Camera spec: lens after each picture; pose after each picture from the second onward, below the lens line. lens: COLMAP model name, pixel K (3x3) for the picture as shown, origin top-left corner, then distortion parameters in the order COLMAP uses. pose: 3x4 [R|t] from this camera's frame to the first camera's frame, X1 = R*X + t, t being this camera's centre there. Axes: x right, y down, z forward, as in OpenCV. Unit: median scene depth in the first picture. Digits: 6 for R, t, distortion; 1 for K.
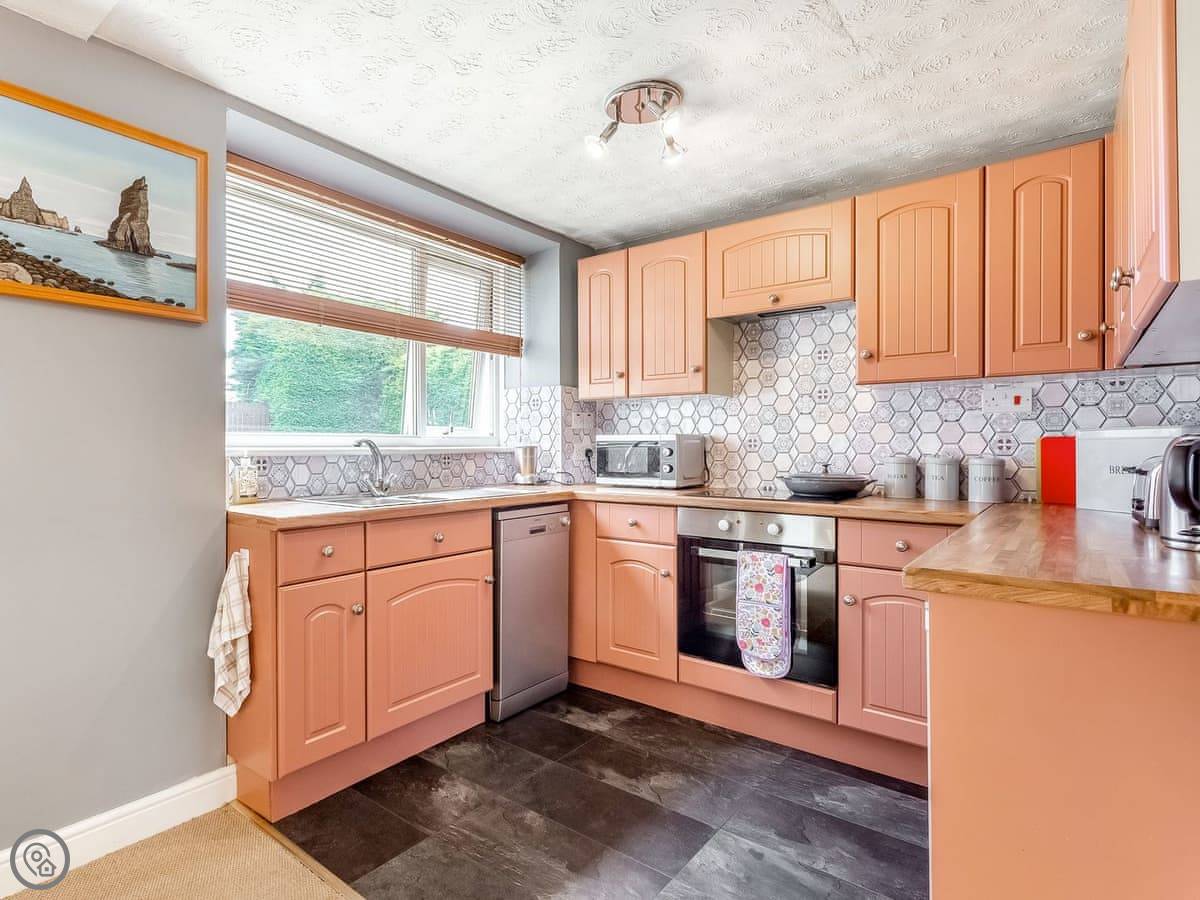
lens RADIAL K [[642.3, 0, 531.2], [0, 642.3, 448.6], [0, 0, 1]] dist [0.001009, 0.001192]
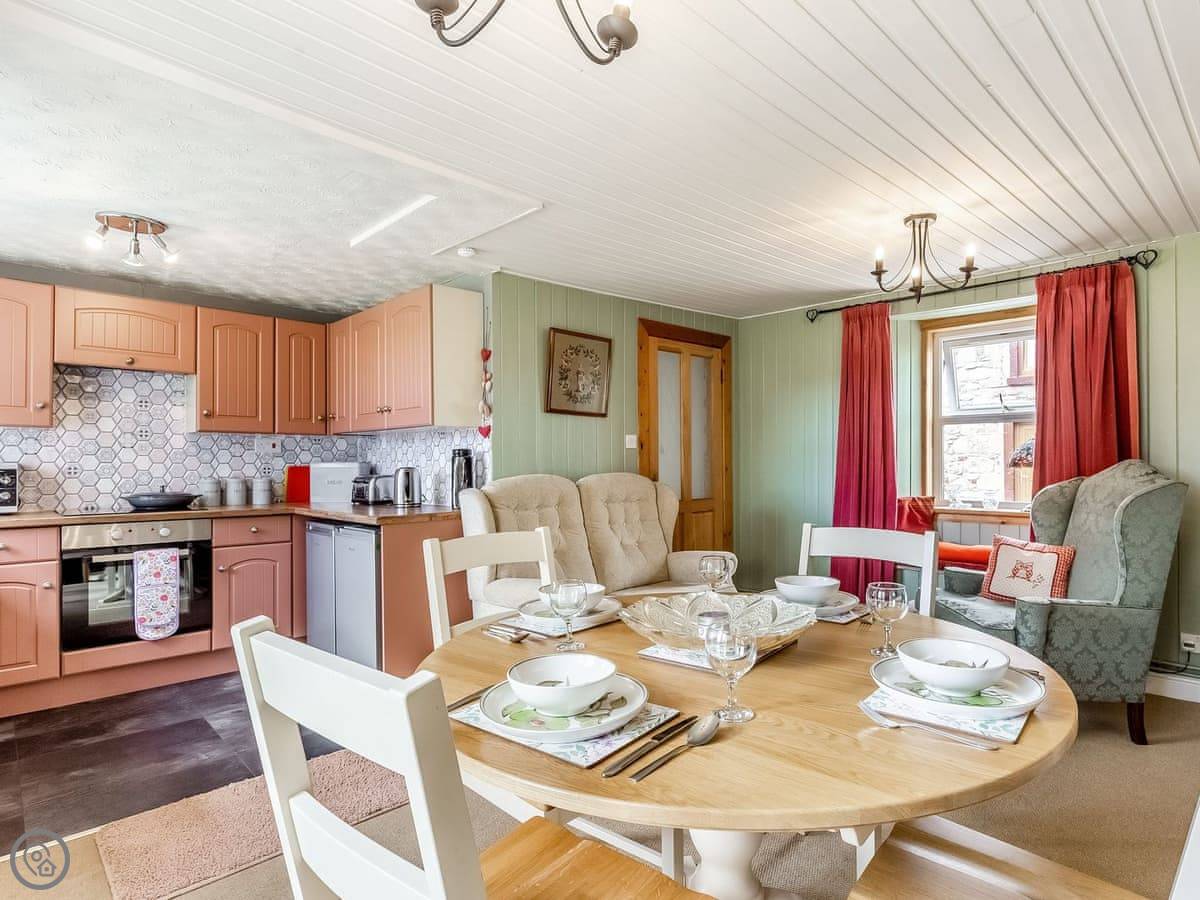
lens RADIAL K [[631.7, 0, 627.1], [0, 631.7, 460.8], [0, 0, 1]] dist [0.003504, -0.000076]
pose [[0.099638, 0.006327, 0.995004, -0.805645], [0.007081, 0.999950, -0.007067, -0.012522], [-0.994999, 0.007750, 0.099588, -0.136202]]
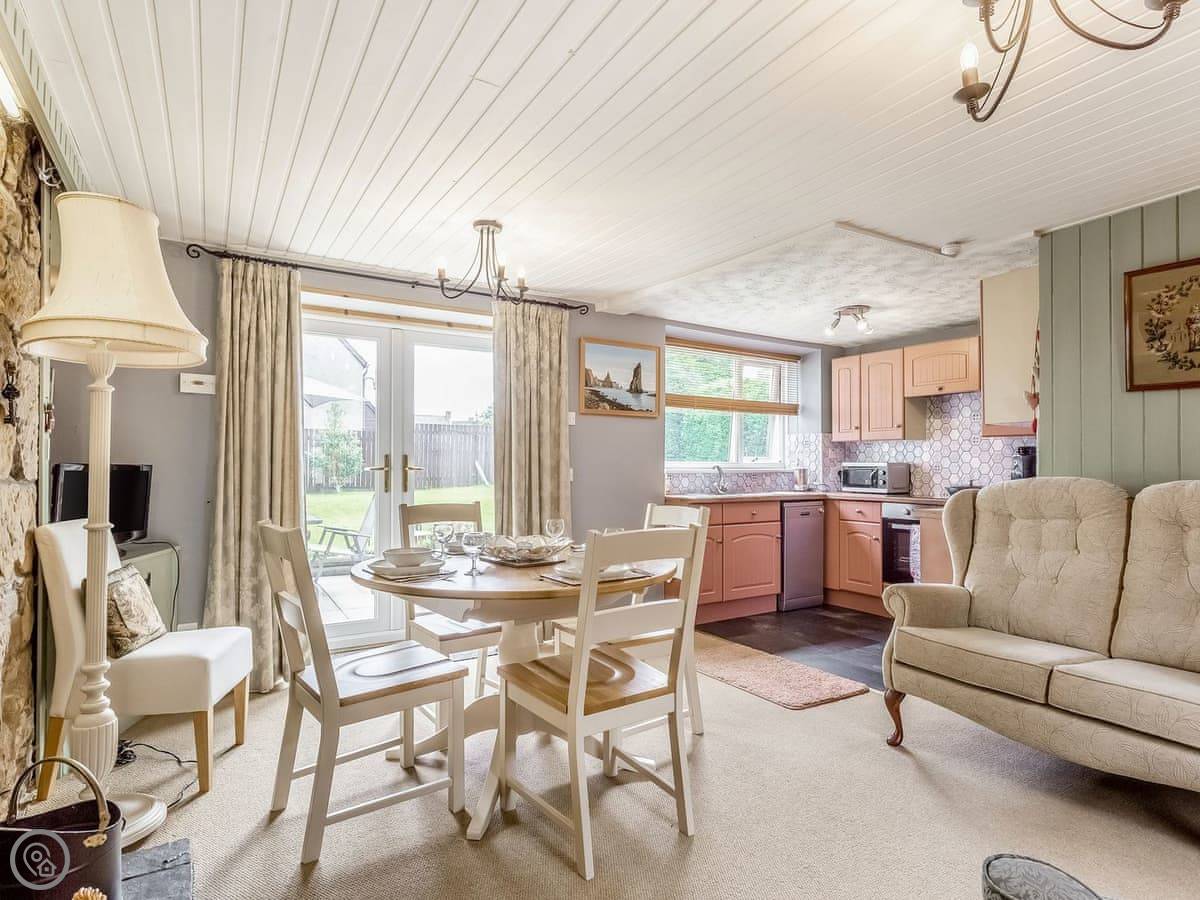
lens RADIAL K [[645.8, 0, 650.8], [0, 645.8, 447.1], [0, 0, 1]] dist [-0.002589, 0.000690]
pose [[0.966232, -0.001489, -0.257671, 0.061978], [-0.006646, 0.999507, -0.030697, -0.007135], [0.257589, 0.031373, 0.965745, -0.960380]]
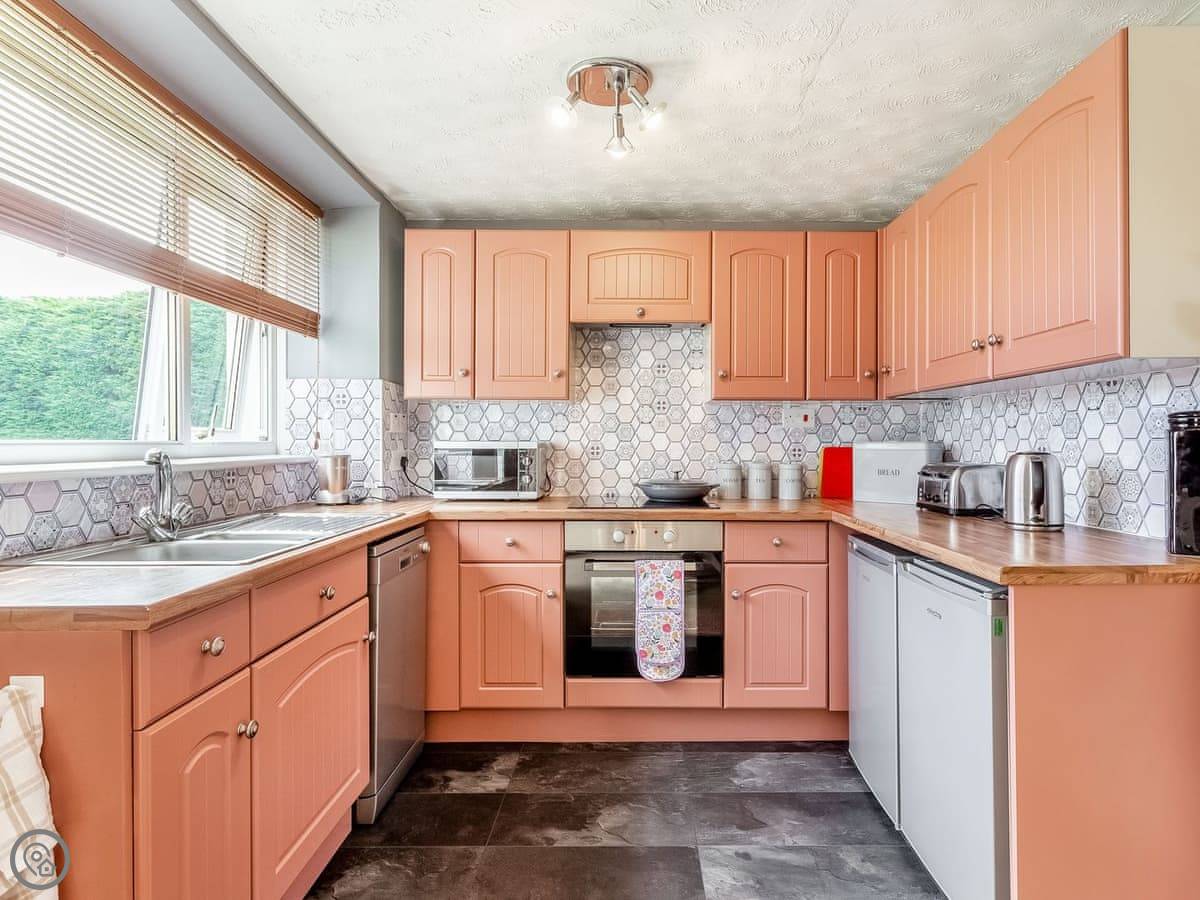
lens RADIAL K [[645.8, 0, 650.8], [0, 645.8, 447.1], [0, 0, 1]] dist [-0.002589, 0.000690]
pose [[0.756831, -0.002067, 0.653607, -0.287638], [0.000592, 0.999997, 0.002476, -0.018702], [-0.653610, -0.001487, 0.756830, 0.204760]]
